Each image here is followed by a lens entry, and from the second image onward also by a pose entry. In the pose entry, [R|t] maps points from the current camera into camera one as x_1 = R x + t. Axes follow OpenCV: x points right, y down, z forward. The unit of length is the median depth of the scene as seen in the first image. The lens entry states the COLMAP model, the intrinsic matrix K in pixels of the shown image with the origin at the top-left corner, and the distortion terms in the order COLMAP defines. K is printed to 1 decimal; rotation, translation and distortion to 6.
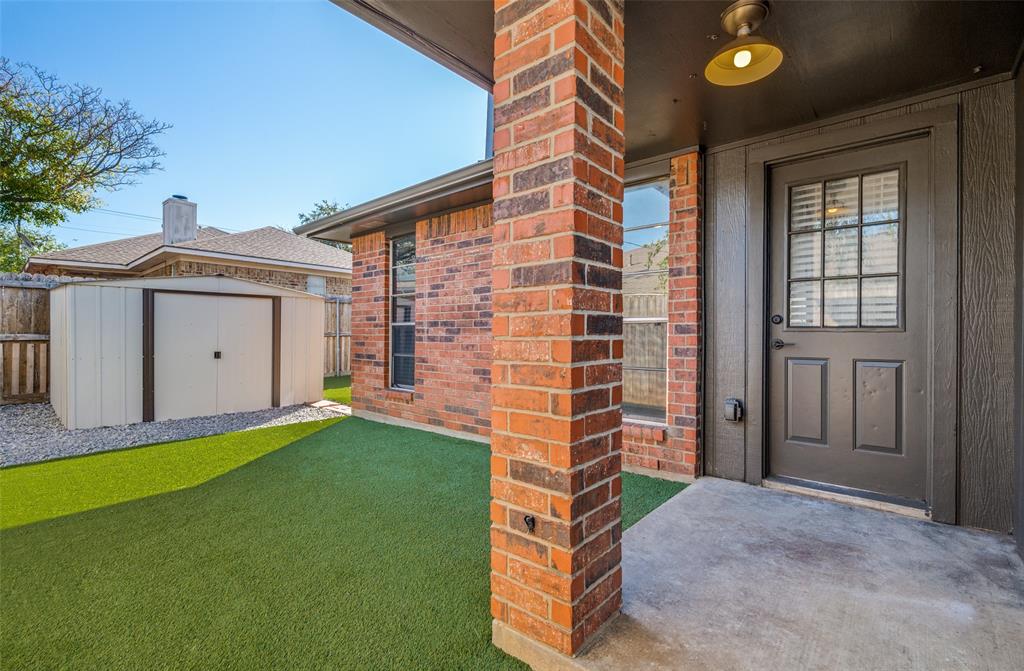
lens RADIAL K [[450.3, 0, 512.0], [0, 450.3, 335.5], [0, 0, 1]] dist [0.000169, -0.000016]
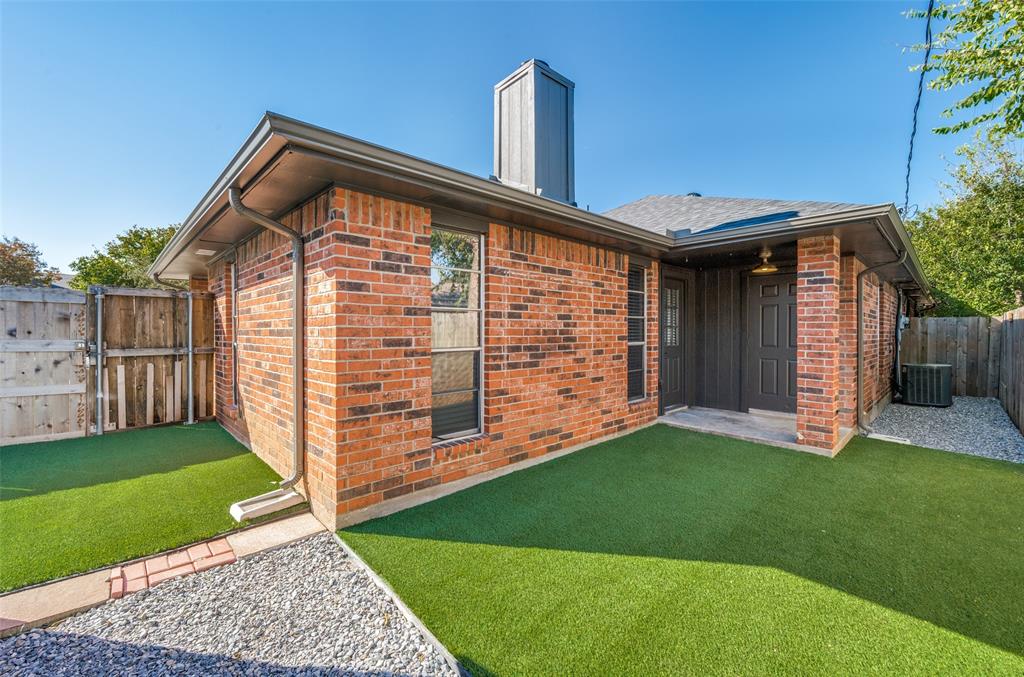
lens RADIAL K [[406.4, 0, 514.4], [0, 406.4, 338.3], [0, 0, 1]] dist [-0.004569, -0.000104]
pose [[0.117529, -0.015676, 0.992946, -0.981010], [0.006894, 0.999864, 0.014969, -0.058909], [-0.993046, 0.005086, 0.117621, 0.922183]]
